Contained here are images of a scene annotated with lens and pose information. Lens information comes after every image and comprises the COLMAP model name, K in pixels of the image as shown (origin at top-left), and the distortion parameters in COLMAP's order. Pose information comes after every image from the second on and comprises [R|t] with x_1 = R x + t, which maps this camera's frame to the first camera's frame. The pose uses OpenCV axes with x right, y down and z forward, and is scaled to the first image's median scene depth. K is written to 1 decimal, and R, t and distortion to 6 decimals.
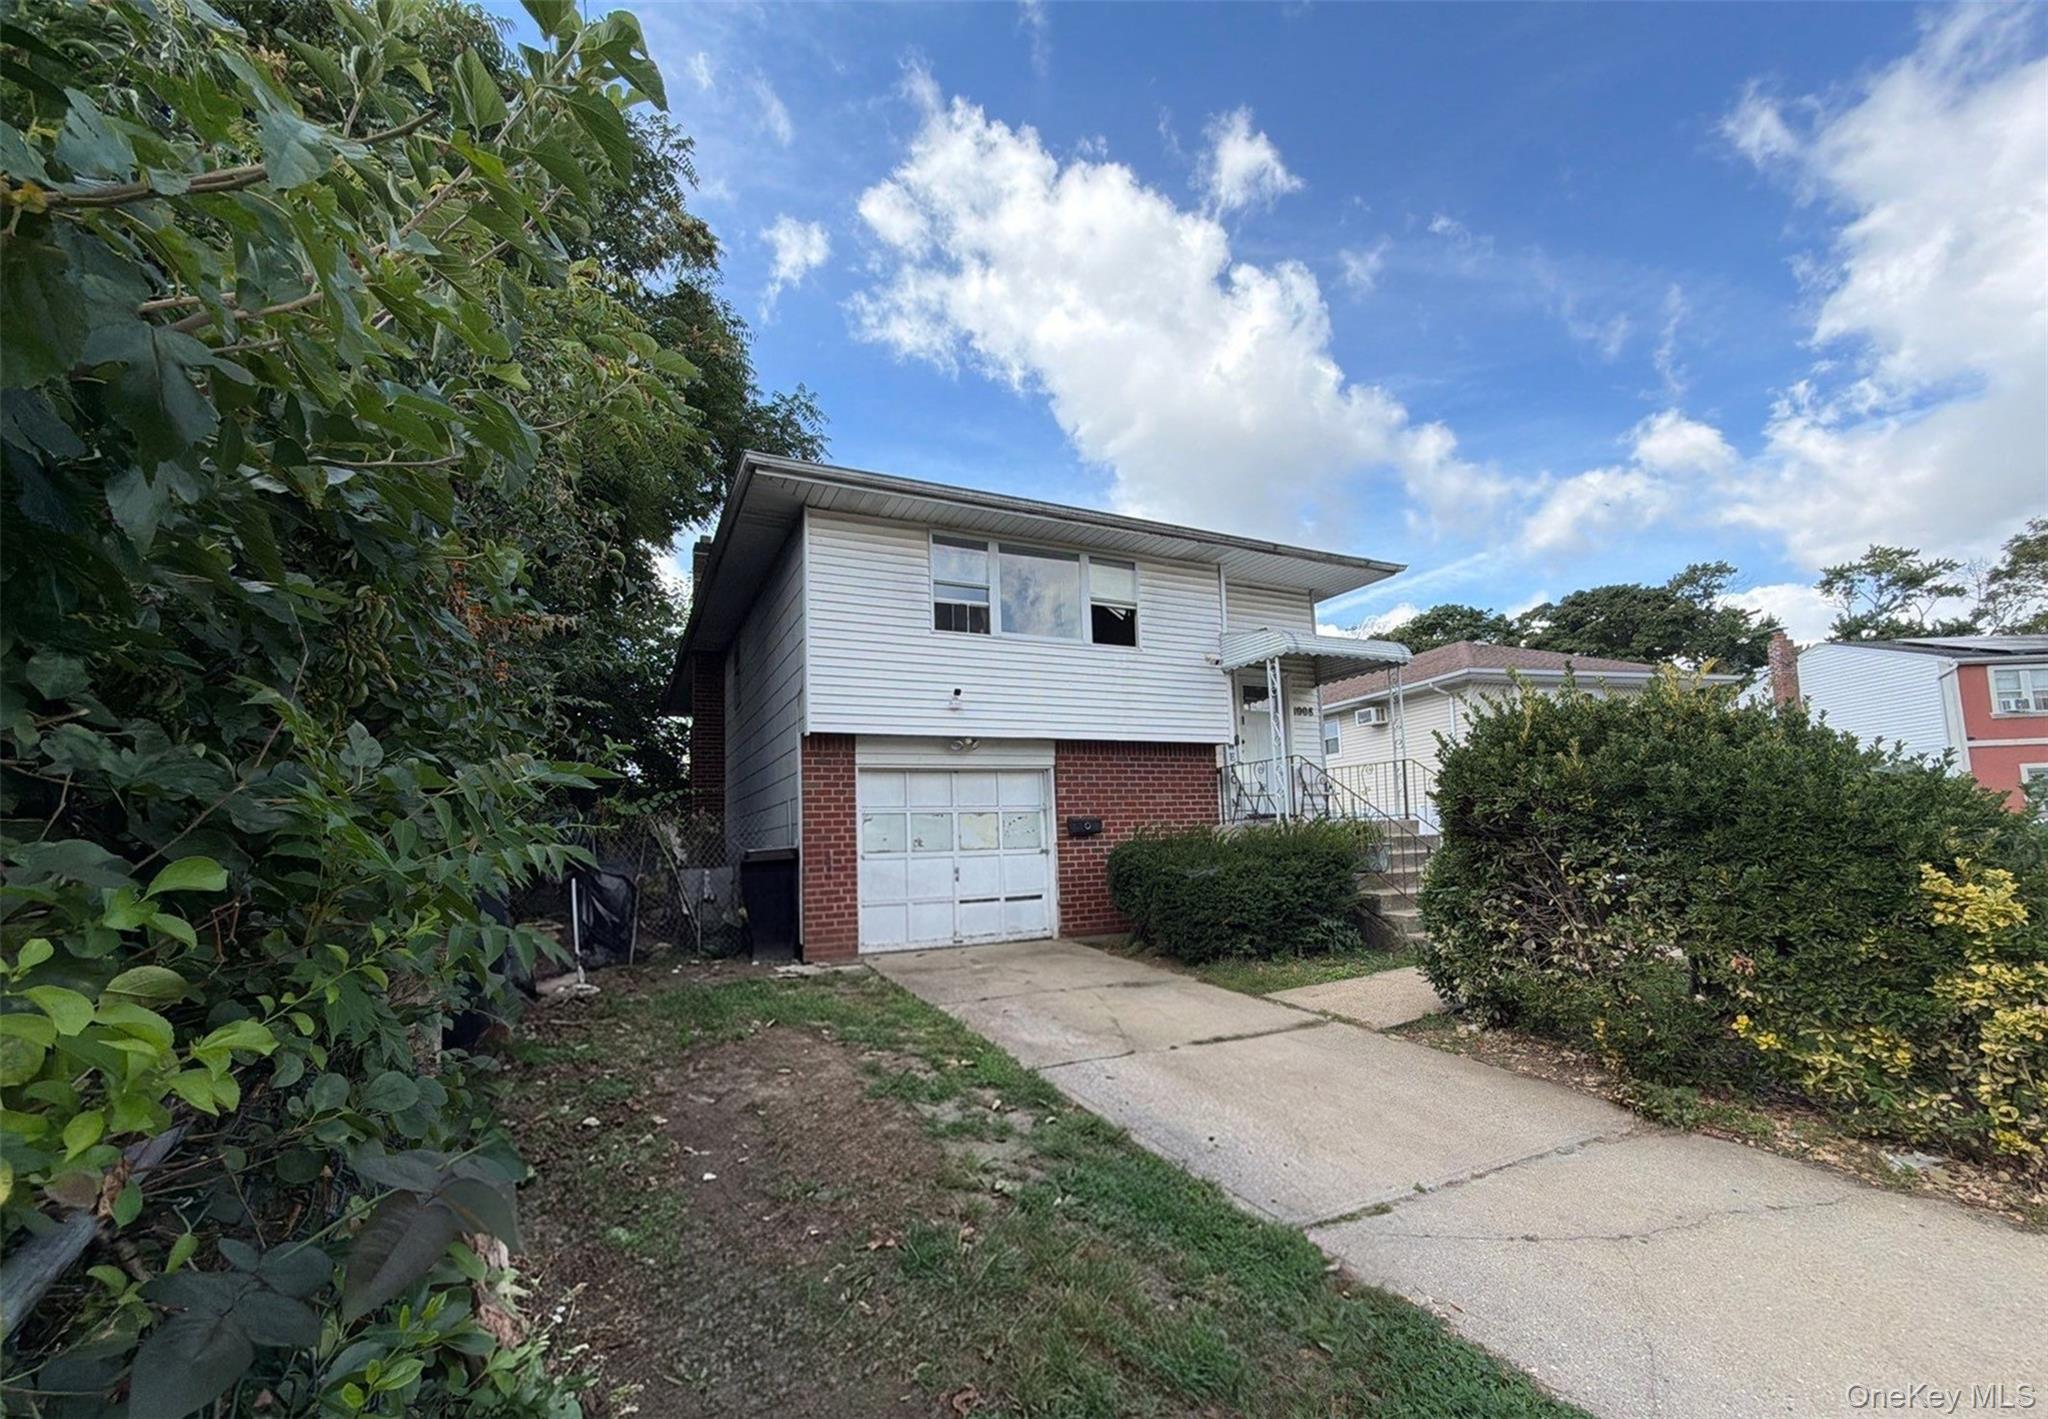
lens RADIAL K [[1003.4, 0, 1027.2], [0, 1003.4, 791.3], [0, 0, 1]] dist [-0.003347, -0.000186]
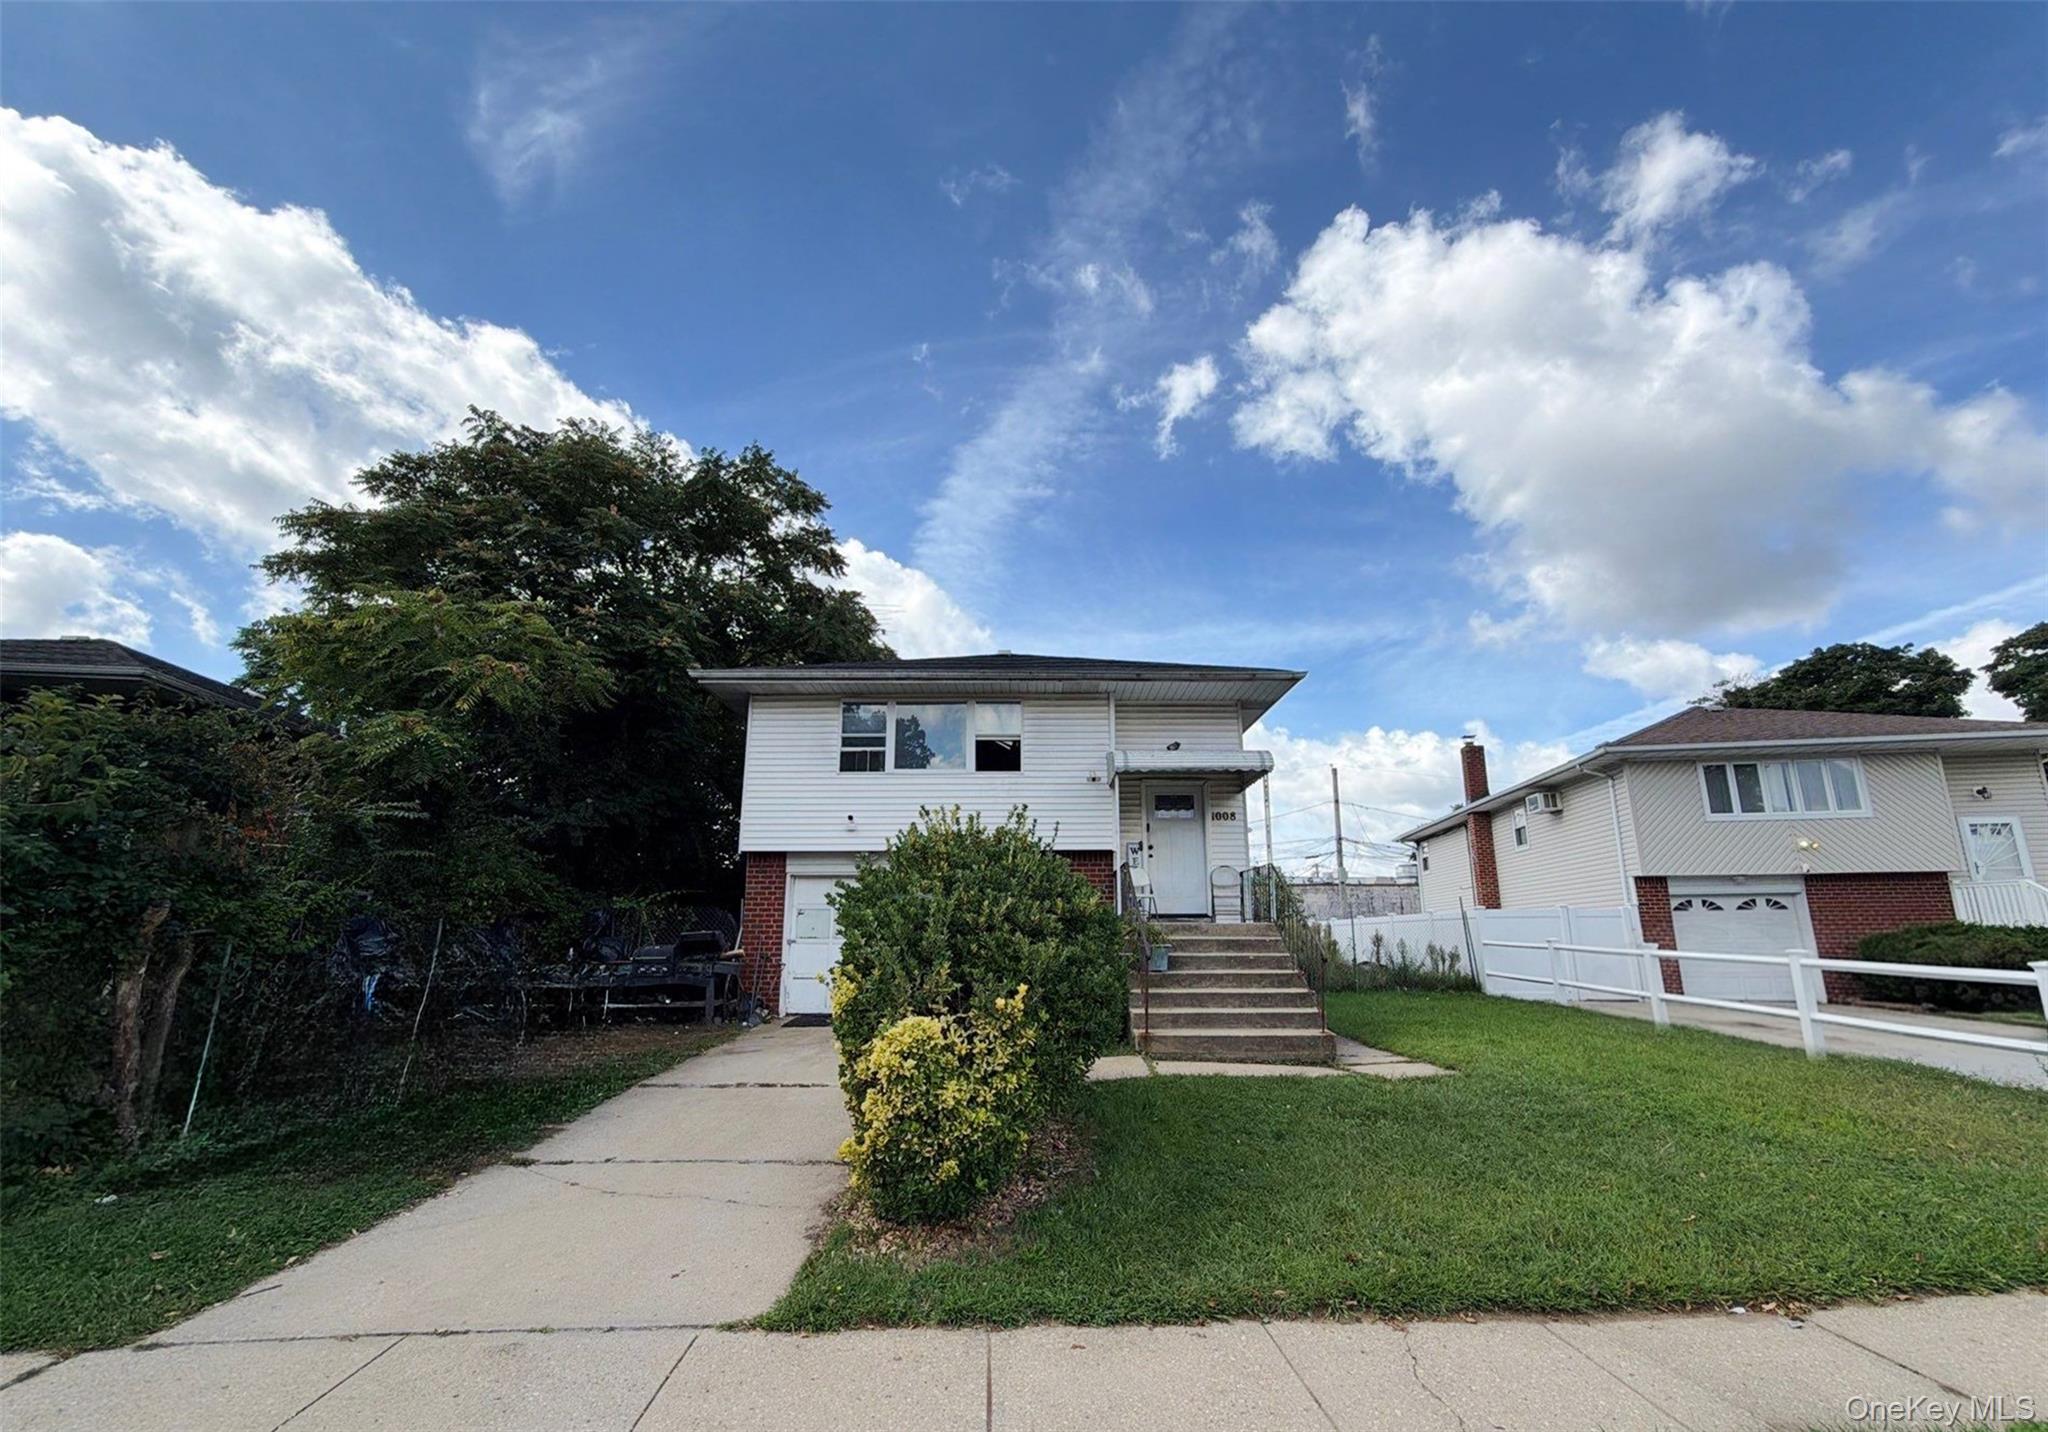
lens RADIAL K [[996.2, 0, 1024.0], [0, 996.2, 716.0], [0, 0, 1]] dist [-0.007244, 0.000233]
pose [[0.860861, -0.075605, -0.503192, 0.237537], [0.000127, 0.988932, -0.148370, -0.010600], [0.508840, 0.127662, 0.851343, -0.007693]]
